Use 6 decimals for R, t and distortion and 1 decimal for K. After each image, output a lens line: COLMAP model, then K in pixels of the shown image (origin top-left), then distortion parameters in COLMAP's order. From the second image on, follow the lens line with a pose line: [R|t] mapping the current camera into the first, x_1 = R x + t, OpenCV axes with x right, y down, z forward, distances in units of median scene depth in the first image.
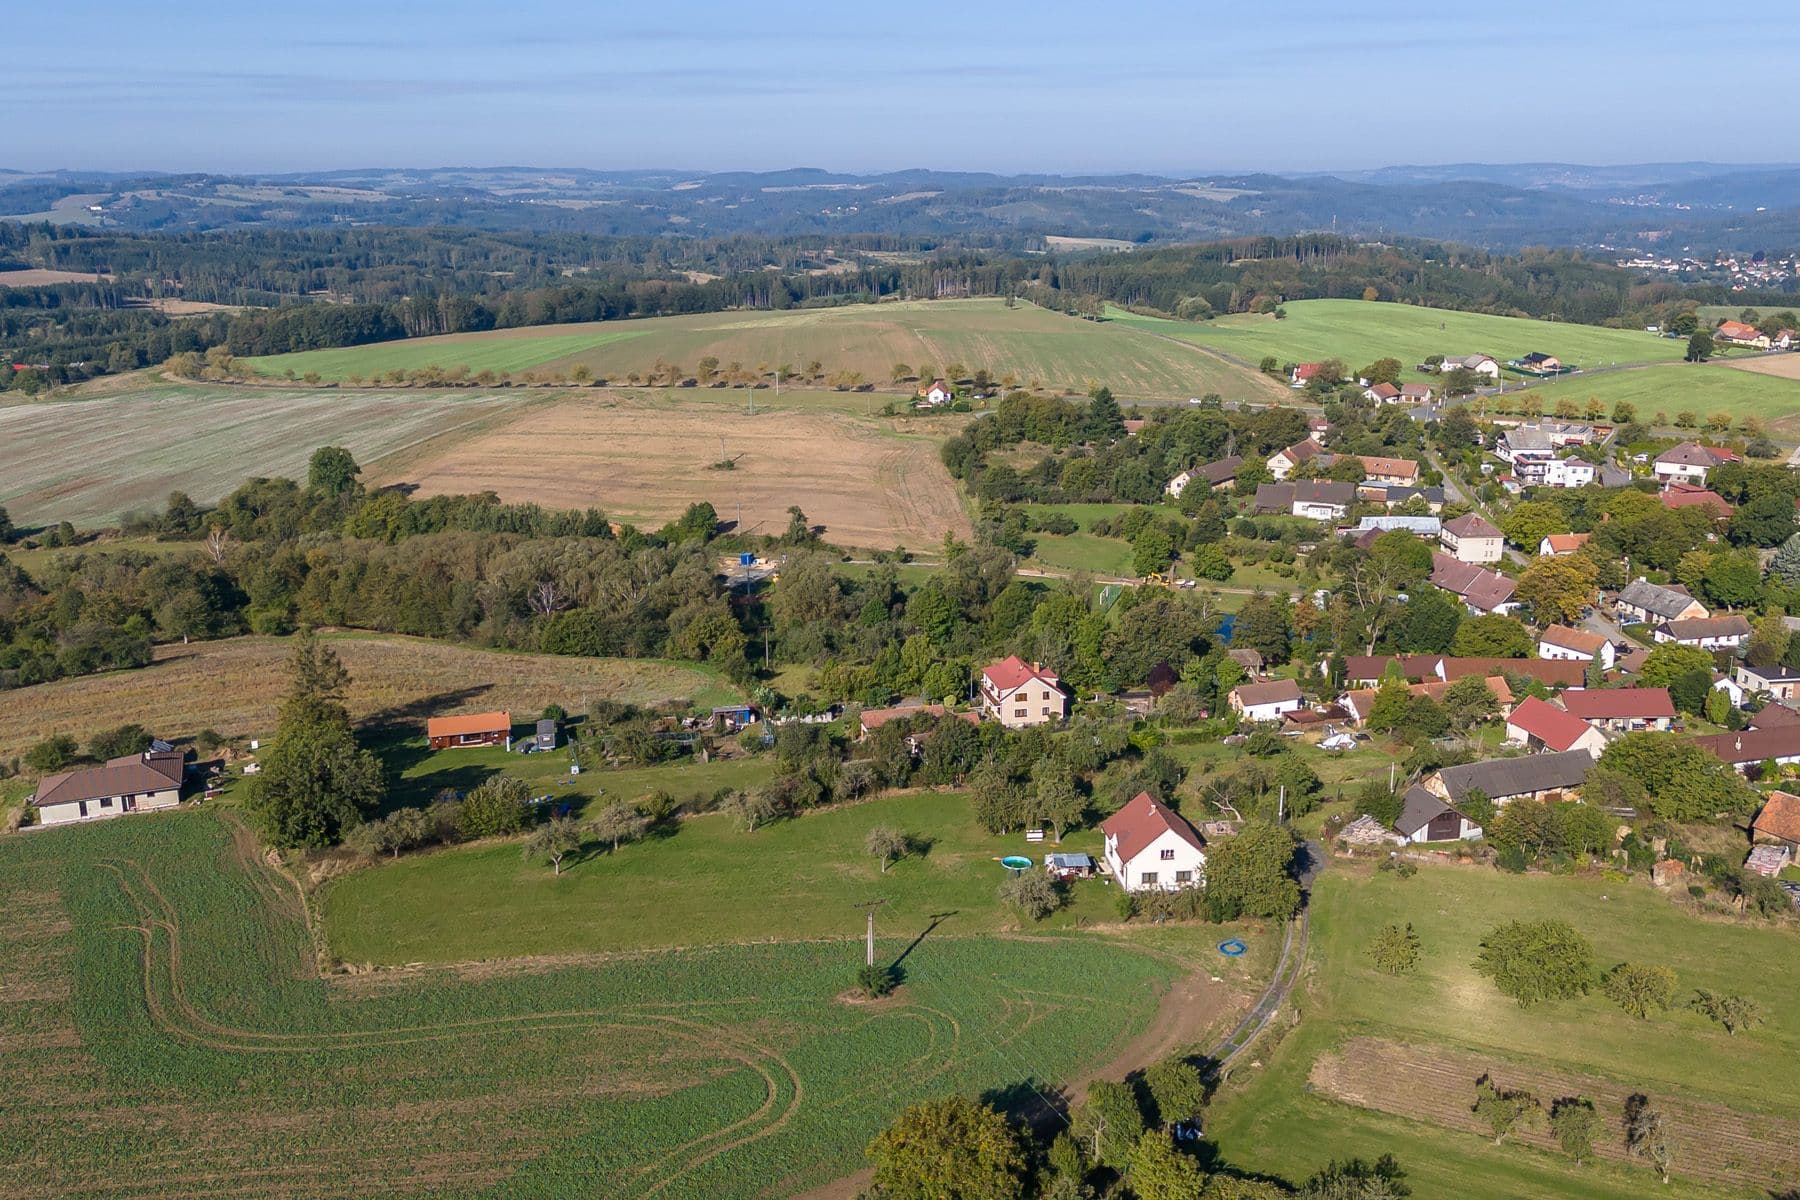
lens RADIAL K [[1565.0, 0, 900.0], [0, 1565.0, 600.0], [0, 0, 1]] dist [0.087668, -0.103334]
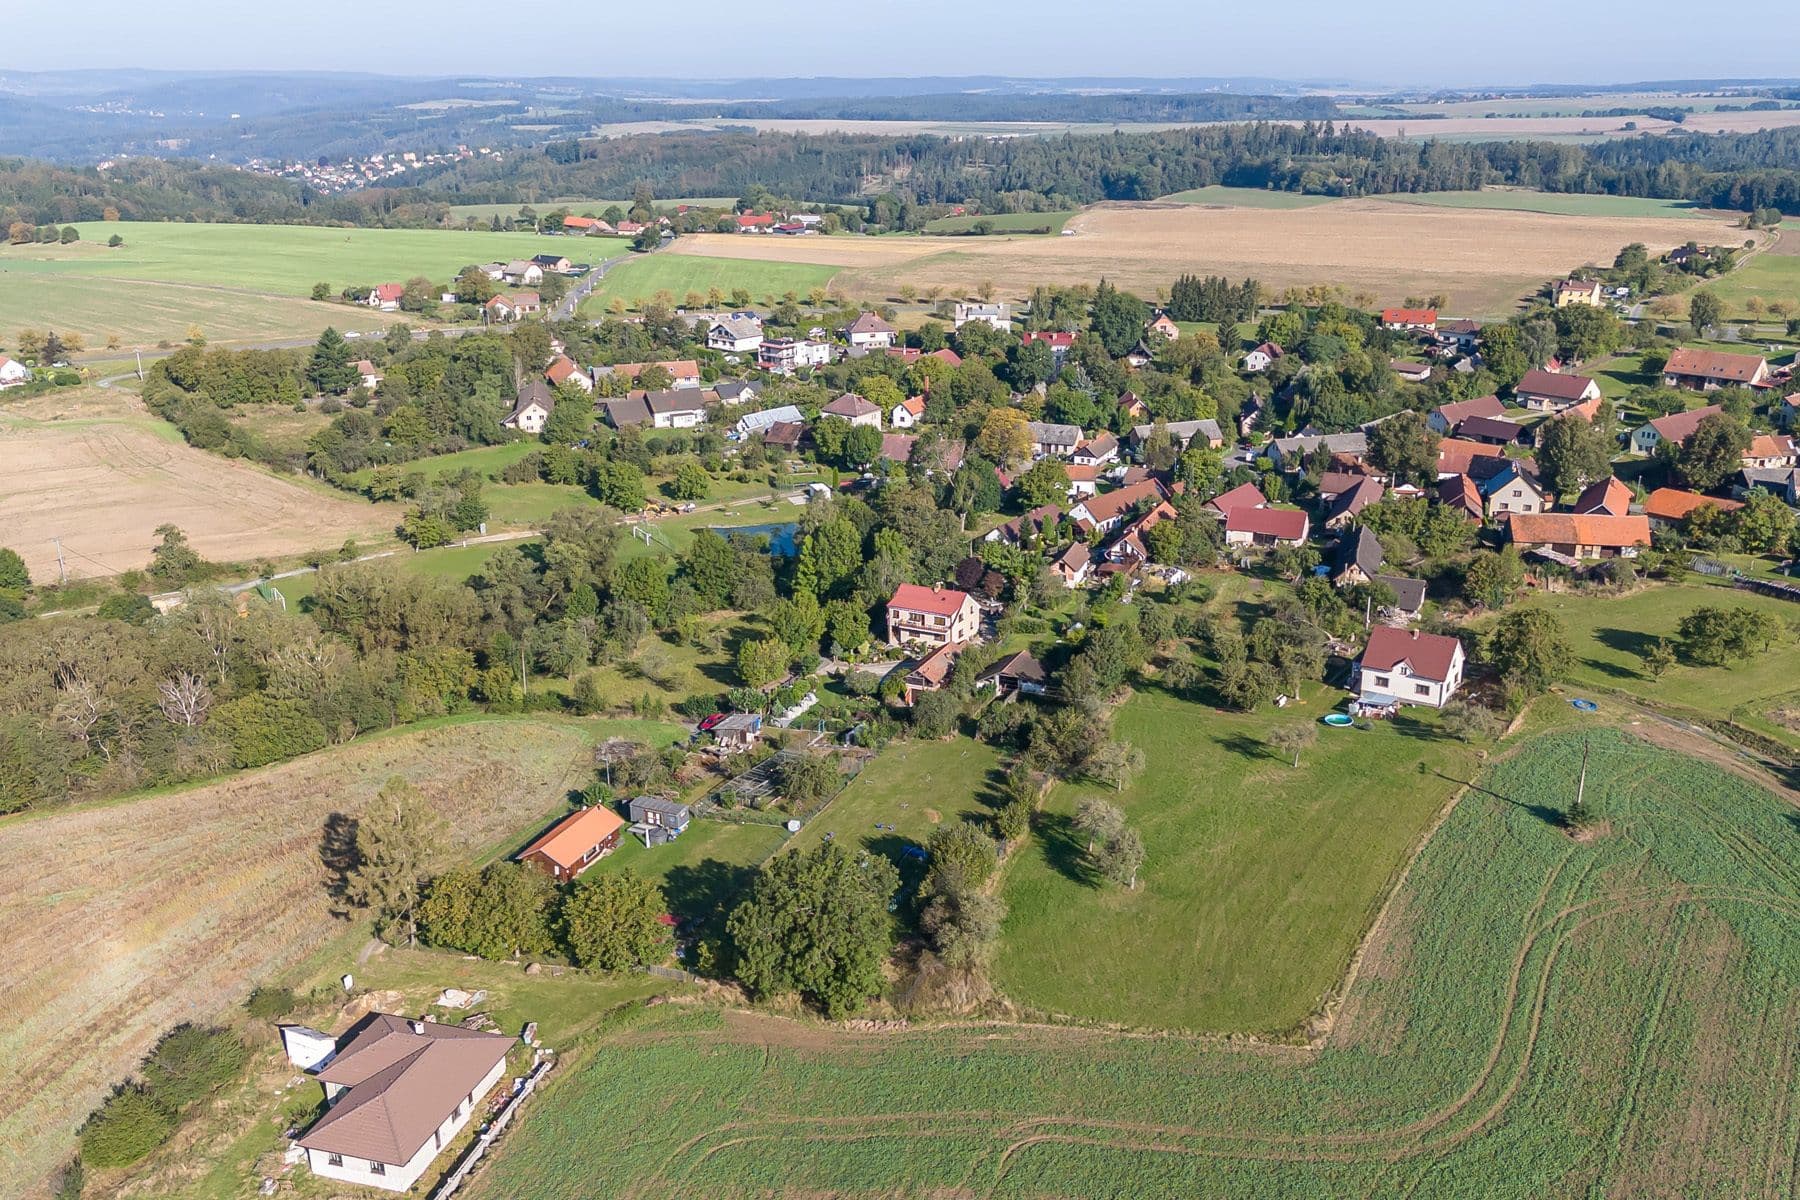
lens RADIAL K [[1565.0, 0, 900.0], [0, 1565.0, 600.0], [0, 0, 1]] dist [0.087668, -0.103334]
pose [[0.630259, -0.249835, 0.735089, -0.287451], [0.210147, 0.966363, 0.148261, -0.044108], [-0.747404, 0.061034, 0.661561, 0.159892]]
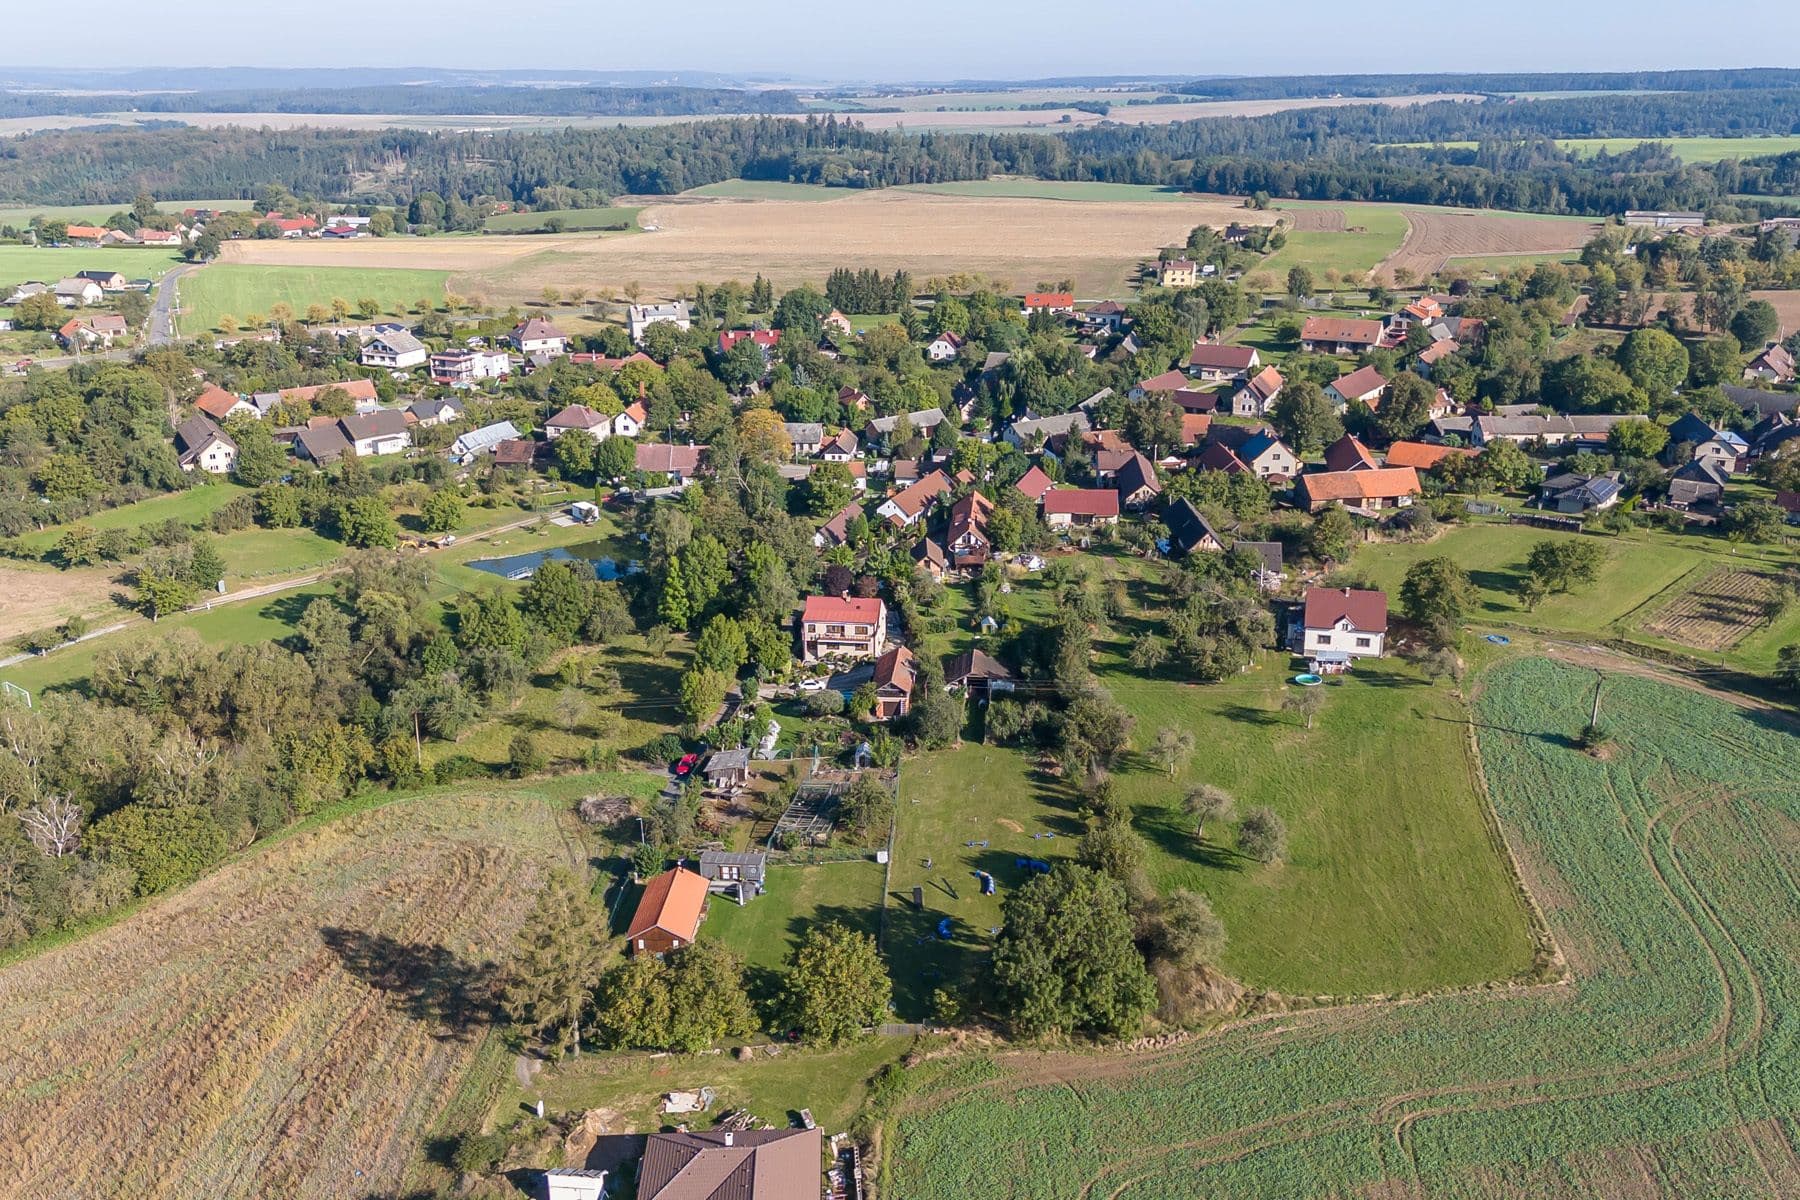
lens RADIAL K [[1562.6, 0, 900.0], [0, 1562.6, 600.0], [0, 0, 1]] dist [0.125952, -0.247068]
pose [[0.339190, -0.305045, 0.889886, -0.332379], [0.252573, 0.940763, 0.226214, -0.071771], [-0.906177, 0.148032, 0.396144, 0.257376]]
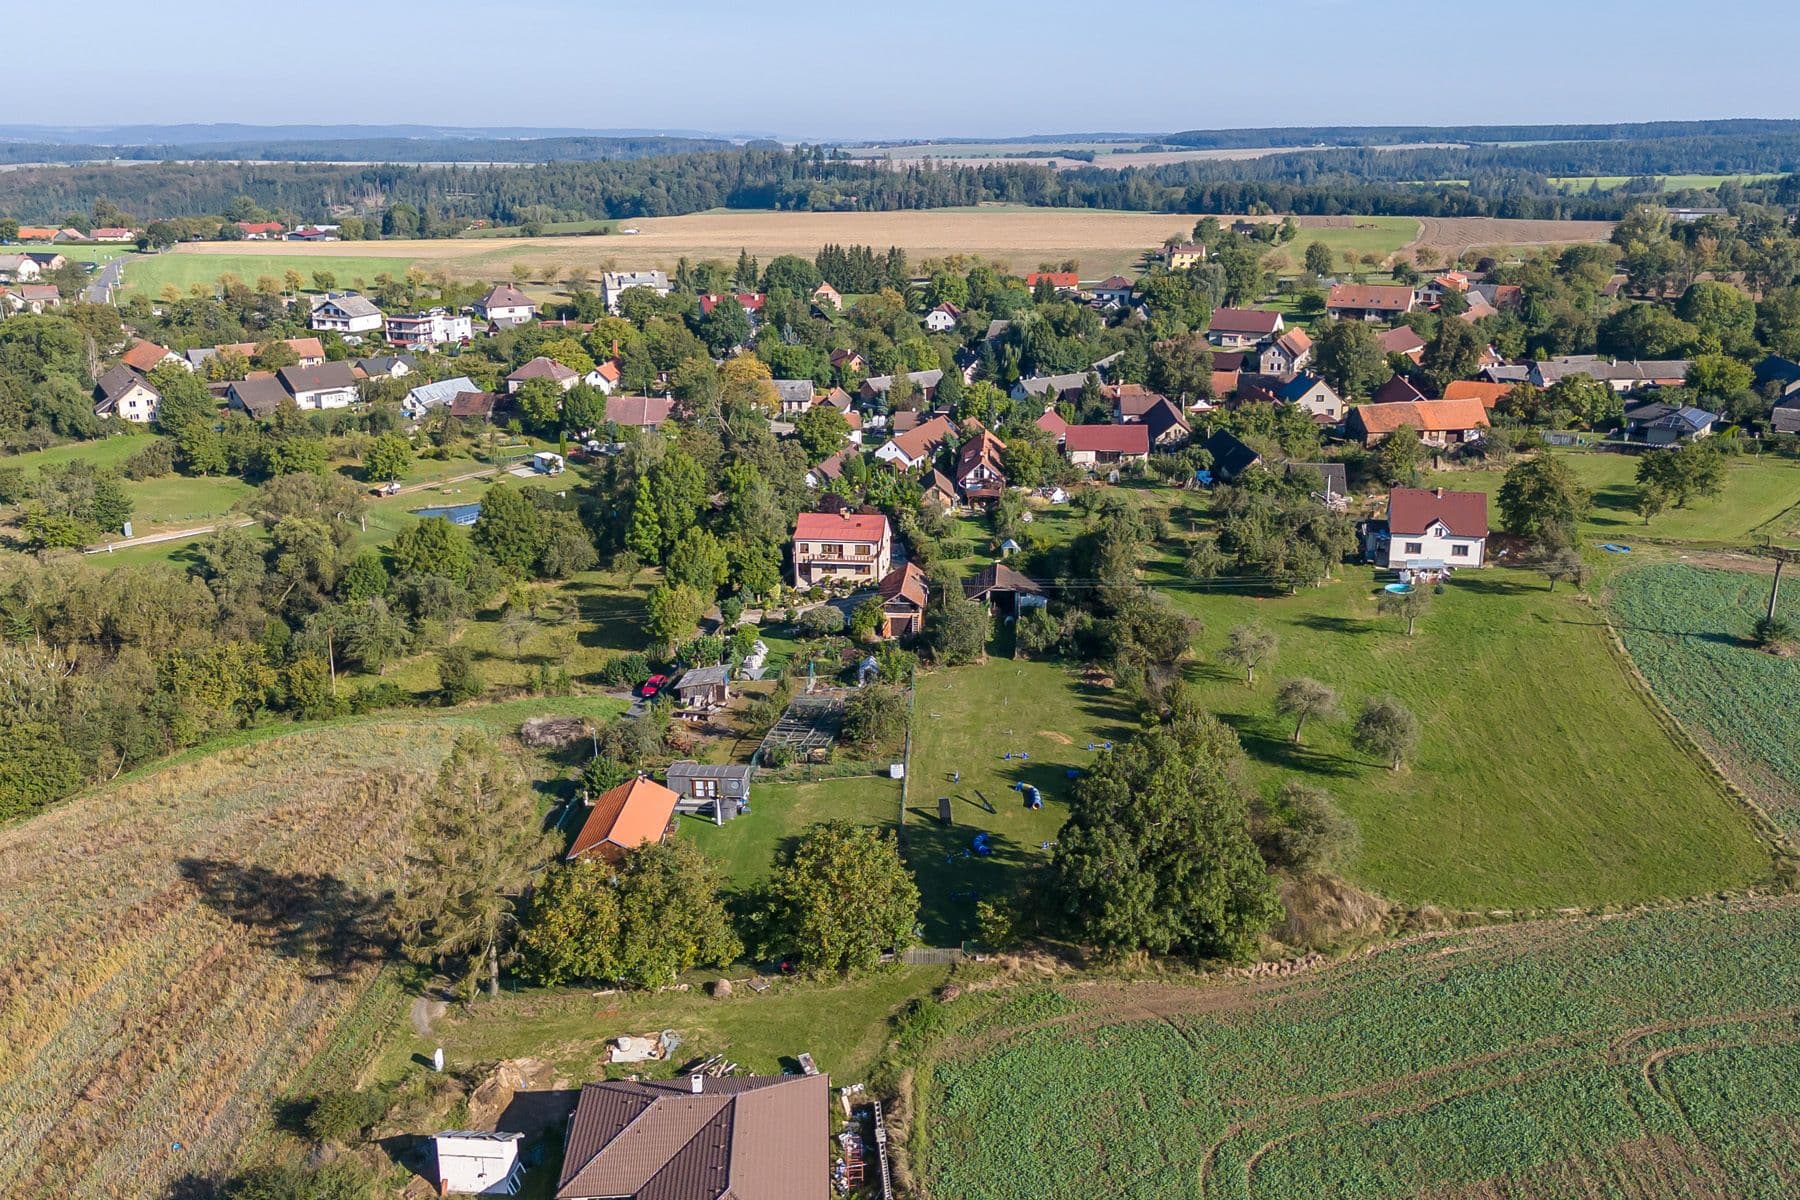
lens RADIAL K [[1565.0, 0, 900.0], [0, 1565.0, 600.0], [0, 0, 1]] dist [0.087668, -0.103334]
pose [[0.330118, -0.273330, 0.903500, -0.289134], [0.251995, 0.947940, 0.194701, -0.029242], [-0.909682, 0.163403, 0.381810, 0.291154]]
